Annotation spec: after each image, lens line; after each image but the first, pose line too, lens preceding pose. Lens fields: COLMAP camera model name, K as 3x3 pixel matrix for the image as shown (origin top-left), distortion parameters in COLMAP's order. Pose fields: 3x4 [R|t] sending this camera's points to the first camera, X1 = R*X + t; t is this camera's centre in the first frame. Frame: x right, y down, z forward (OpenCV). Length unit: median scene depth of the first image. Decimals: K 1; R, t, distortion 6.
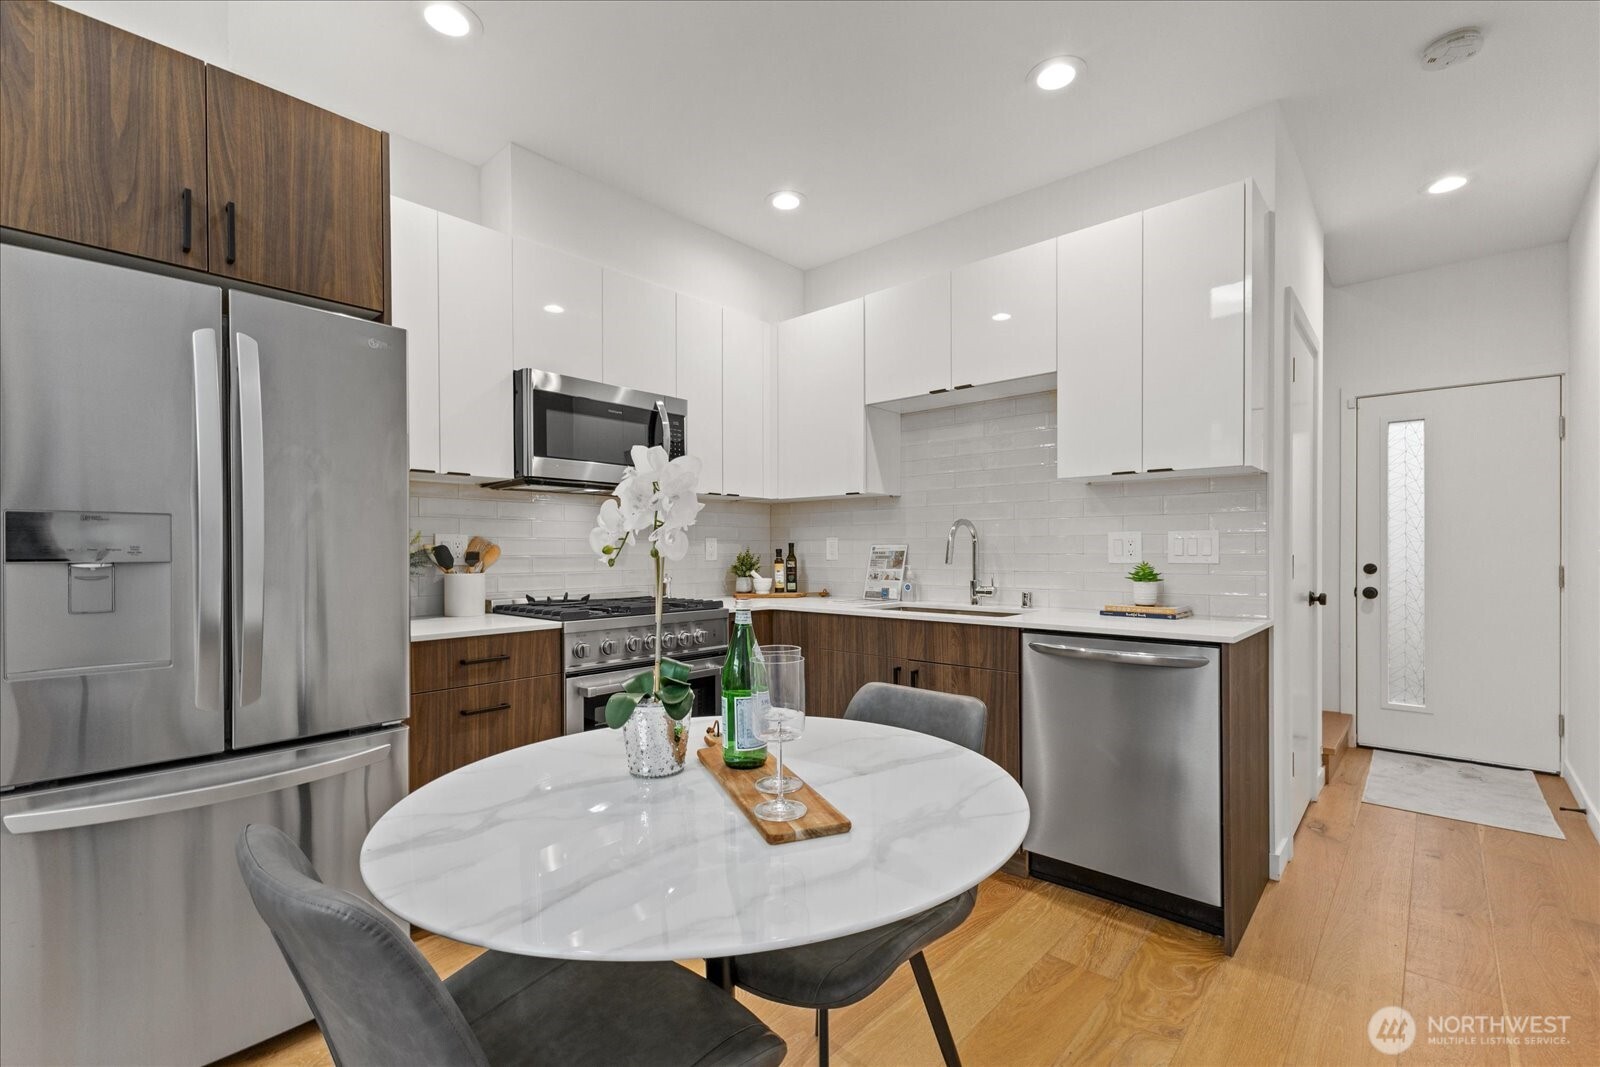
lens RADIAL K [[696.3, 0, 802.5], [0, 696.3, 554.9], [0, 0, 1]] dist [0.000093, -0.000268]
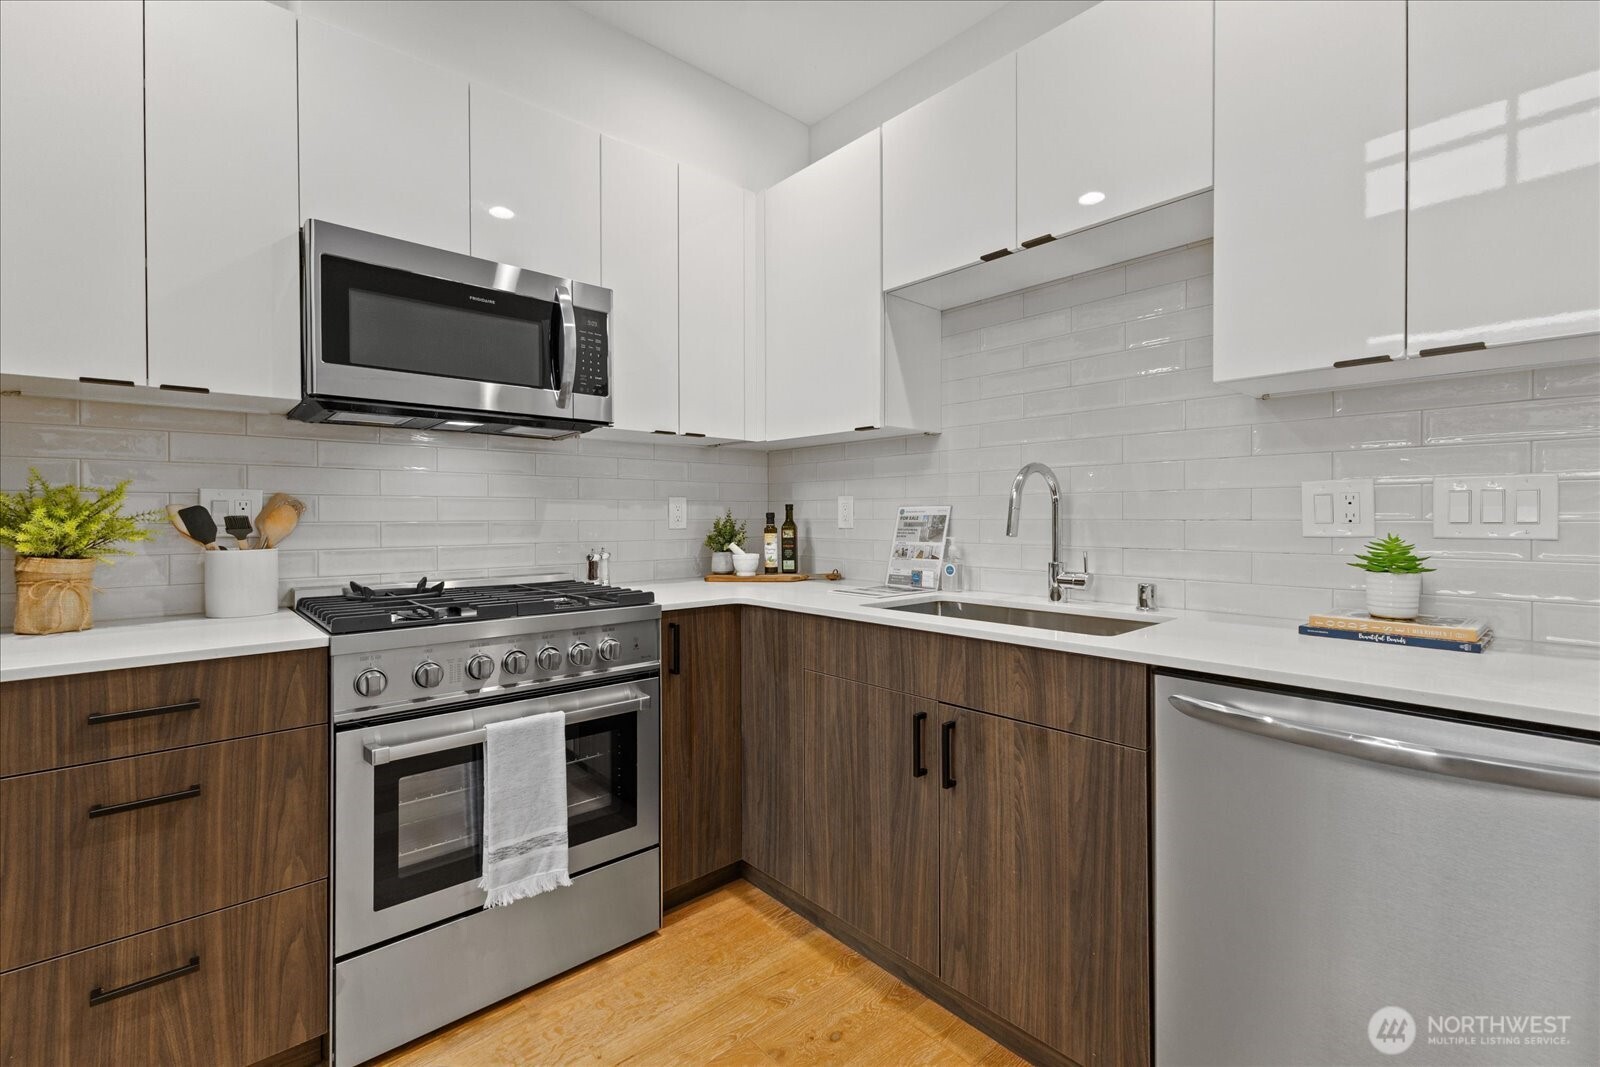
lens RADIAL K [[698.9, 0, 801.6], [0, 698.9, 517.3], [0, 0, 1]] dist [0.013119, -0.004838]
pose [[0.994872, 0.000265, -0.101140, 0.083316], [-0.000716, 0.999990, -0.004425, -0.000684], [0.101138, 0.004475, 0.994862, 0.348672]]
